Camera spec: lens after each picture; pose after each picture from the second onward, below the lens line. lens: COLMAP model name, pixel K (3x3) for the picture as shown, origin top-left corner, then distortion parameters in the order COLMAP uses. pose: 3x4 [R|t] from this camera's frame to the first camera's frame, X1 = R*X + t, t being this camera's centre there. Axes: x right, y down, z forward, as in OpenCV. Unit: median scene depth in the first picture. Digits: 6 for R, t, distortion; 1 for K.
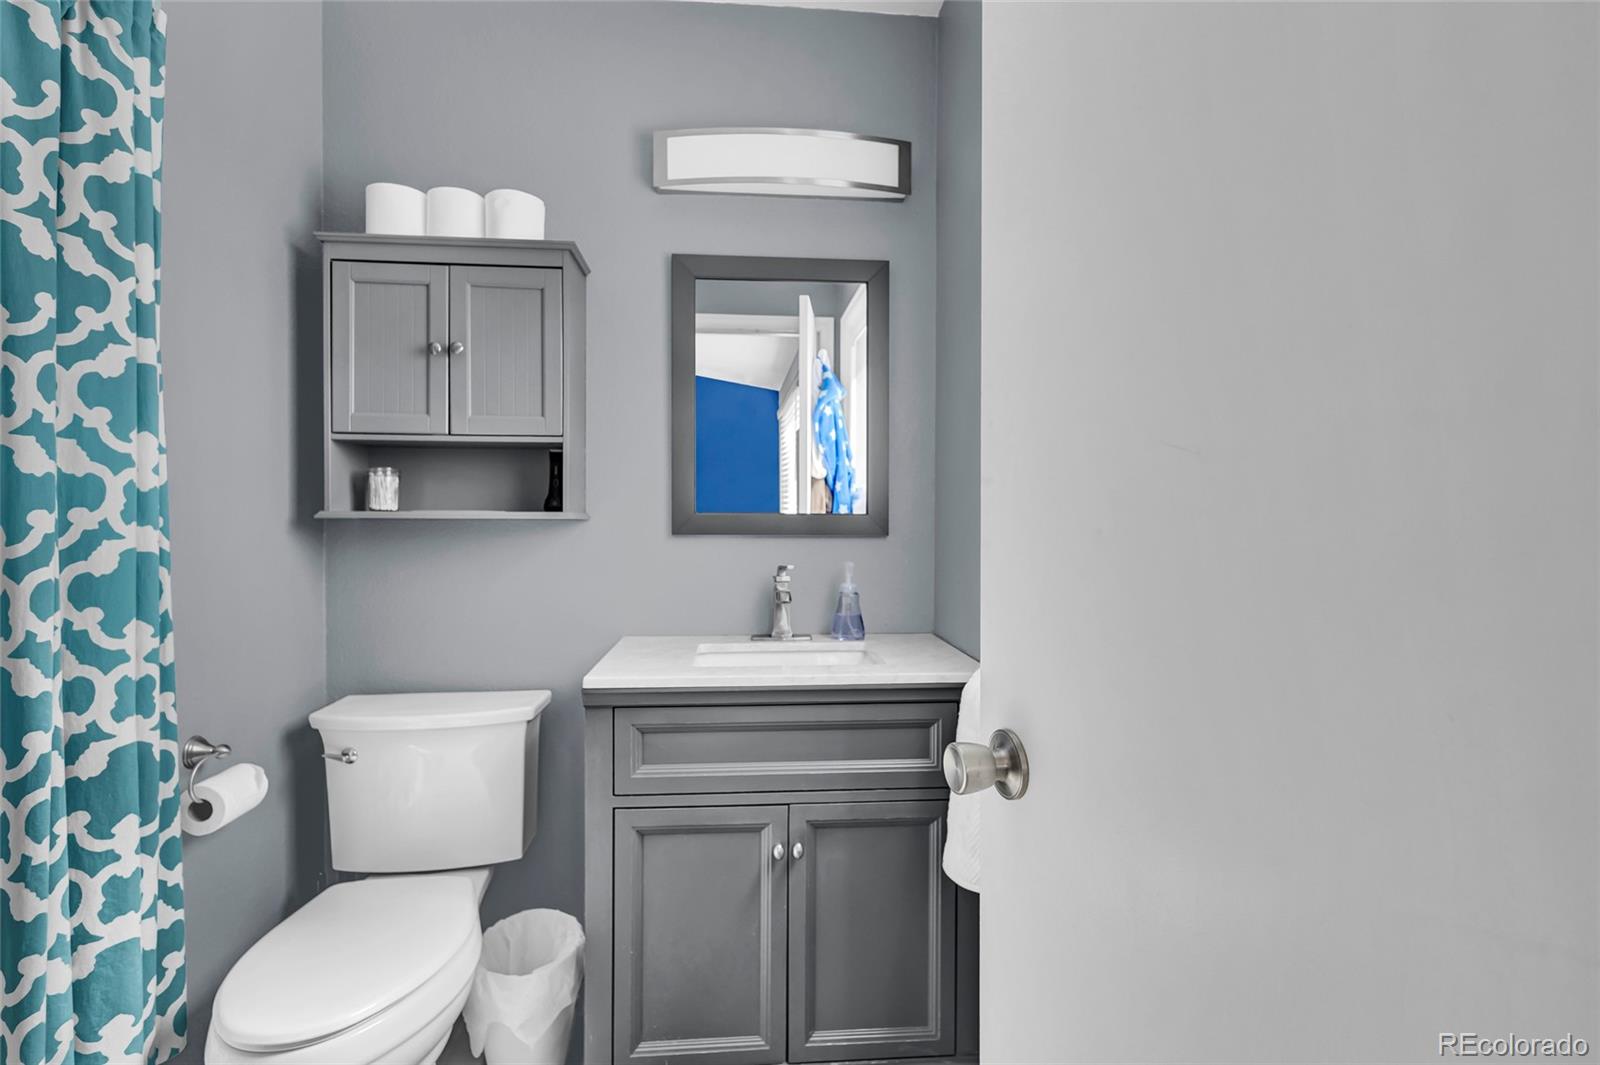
lens RADIAL K [[756.4, 0, 799.8], [0, 756.4, 529.1], [0, 0, 1]] dist [0.009480, -0.000613]
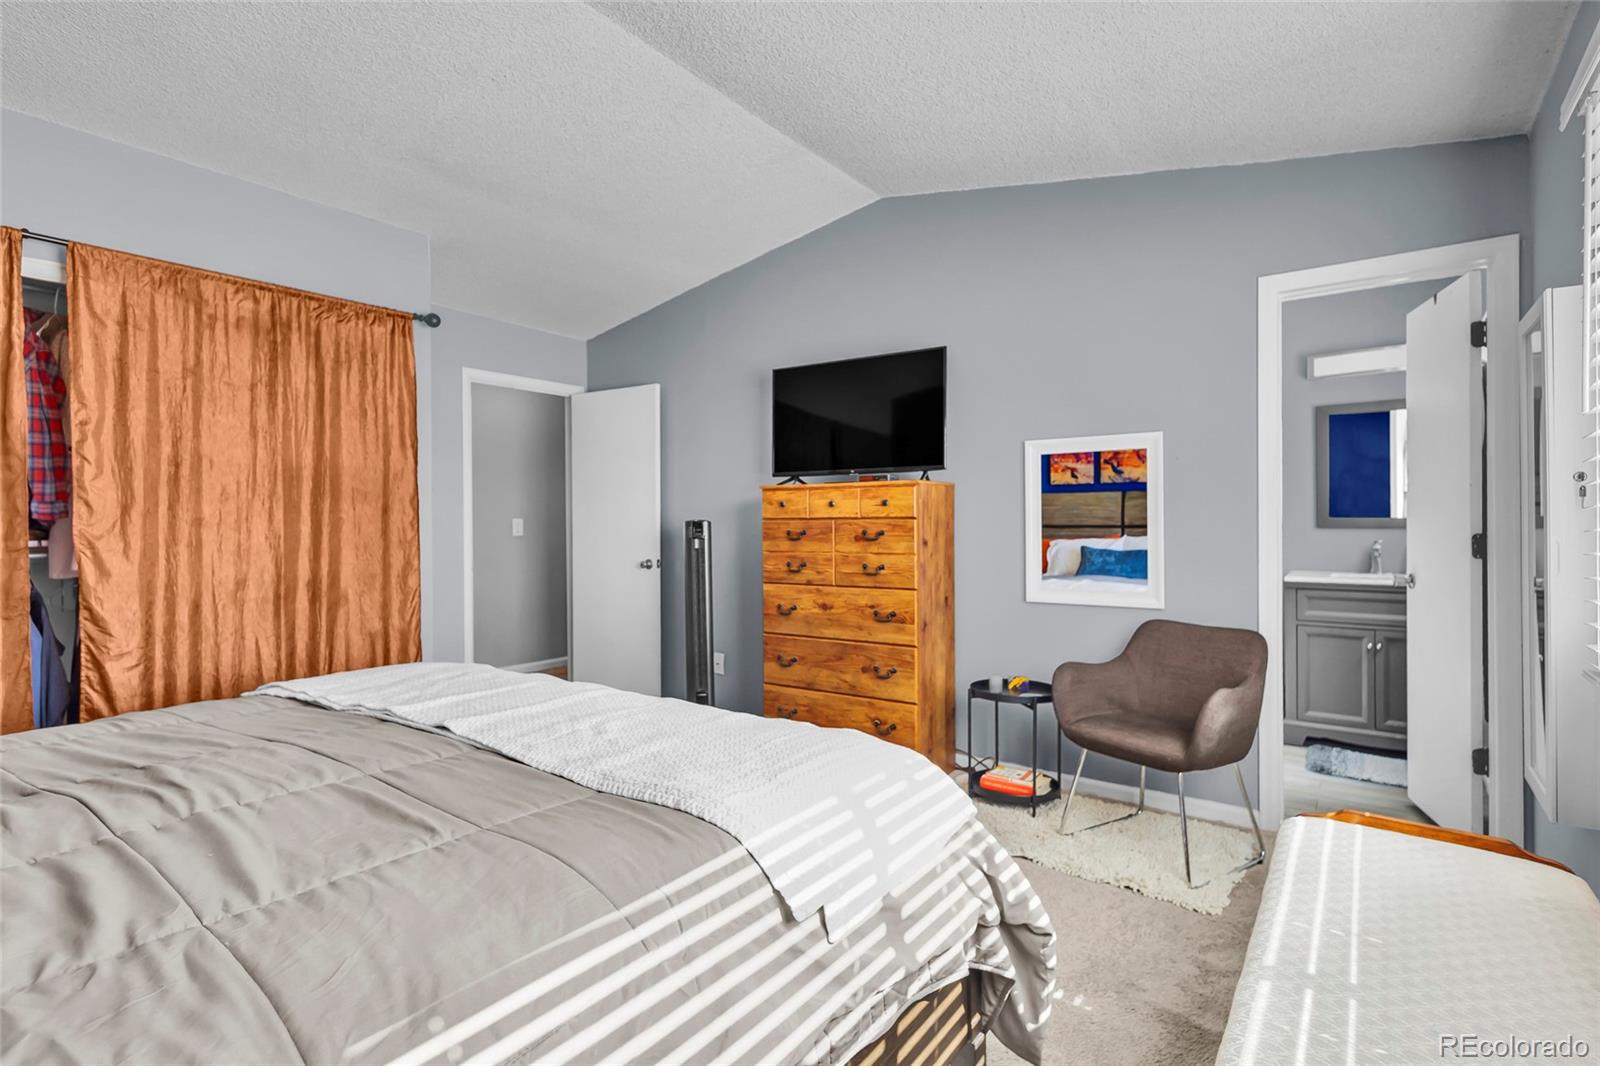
lens RADIAL K [[756.4, 0, 799.8], [0, 756.4, 529.6], [0, 0, 1]] dist [0.009480, -0.000613]
pose [[0.747434, -0.002574, -0.664331, 0.295941], [0.001313, 0.999996, -0.002398, 0.017818], [0.664335, 0.000920, 0.747434, -2.768289]]
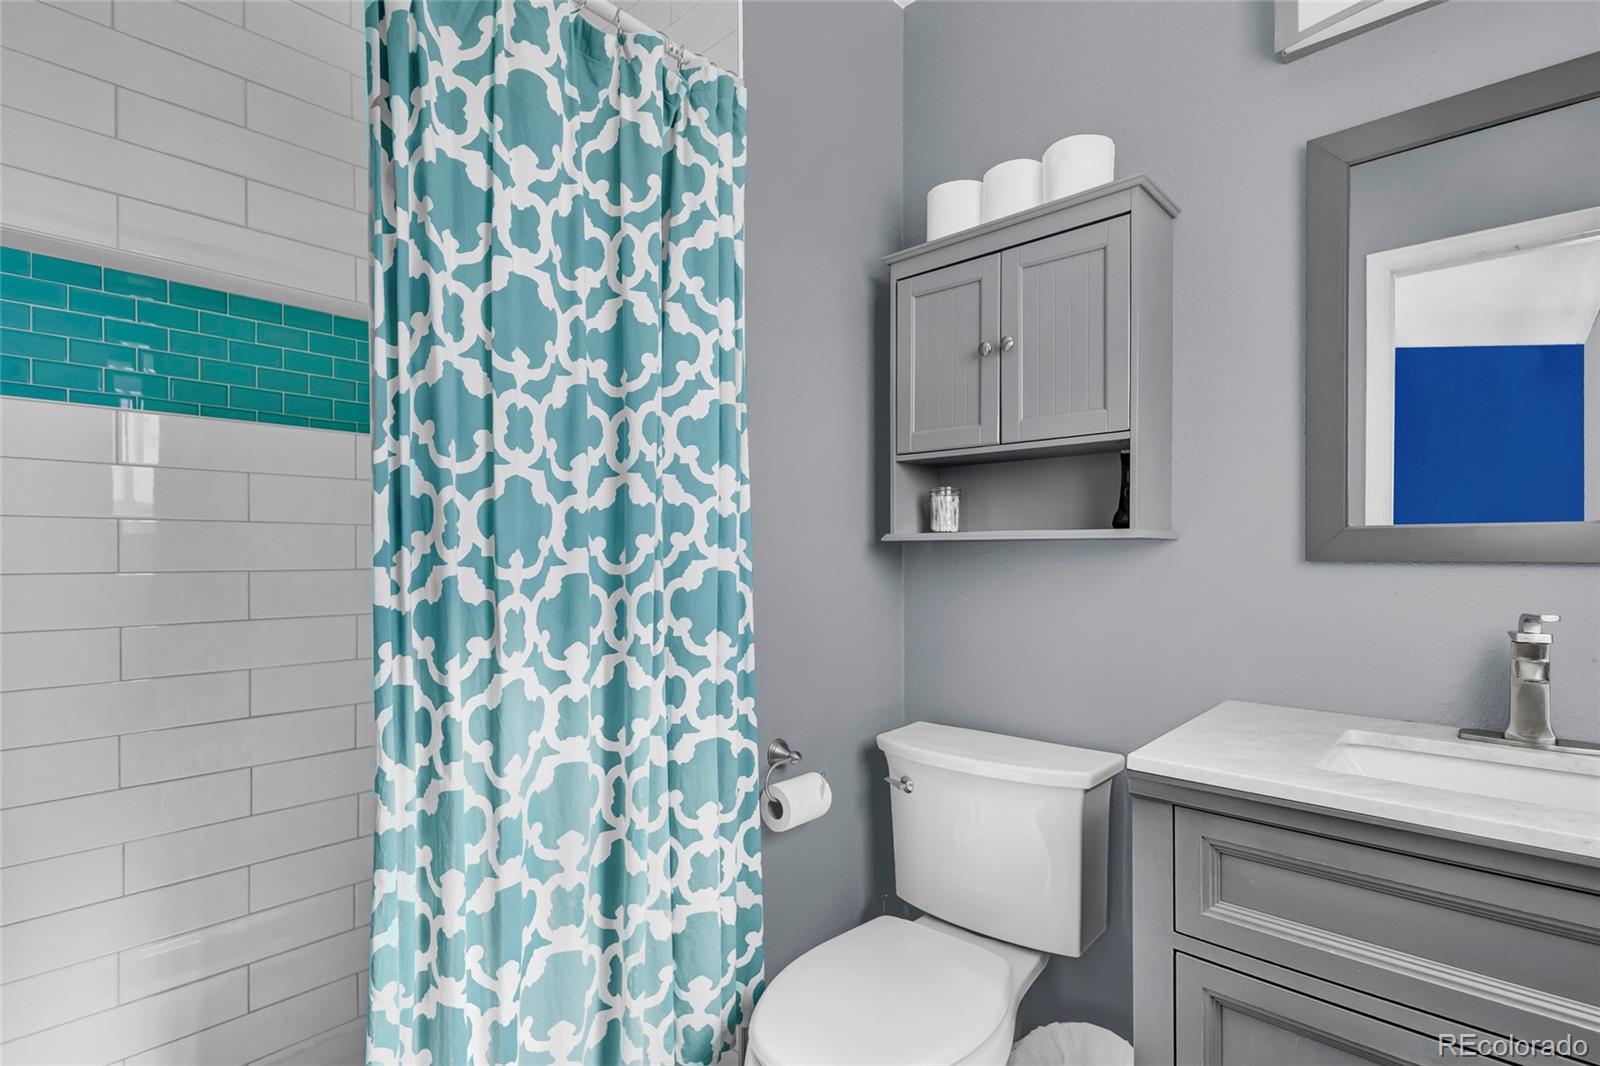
lens RADIAL K [[765.0, 0, 797.9], [0, 765.0, 557.1], [0, 0, 1]] dist [0.008275, -0.000419]
pose [[0.673062, 0.001188, -0.739585, 0.050877], [-0.000695, 0.999999, 0.000975, 0.008169], [0.739586, -0.000142, 0.673063, 0.314495]]
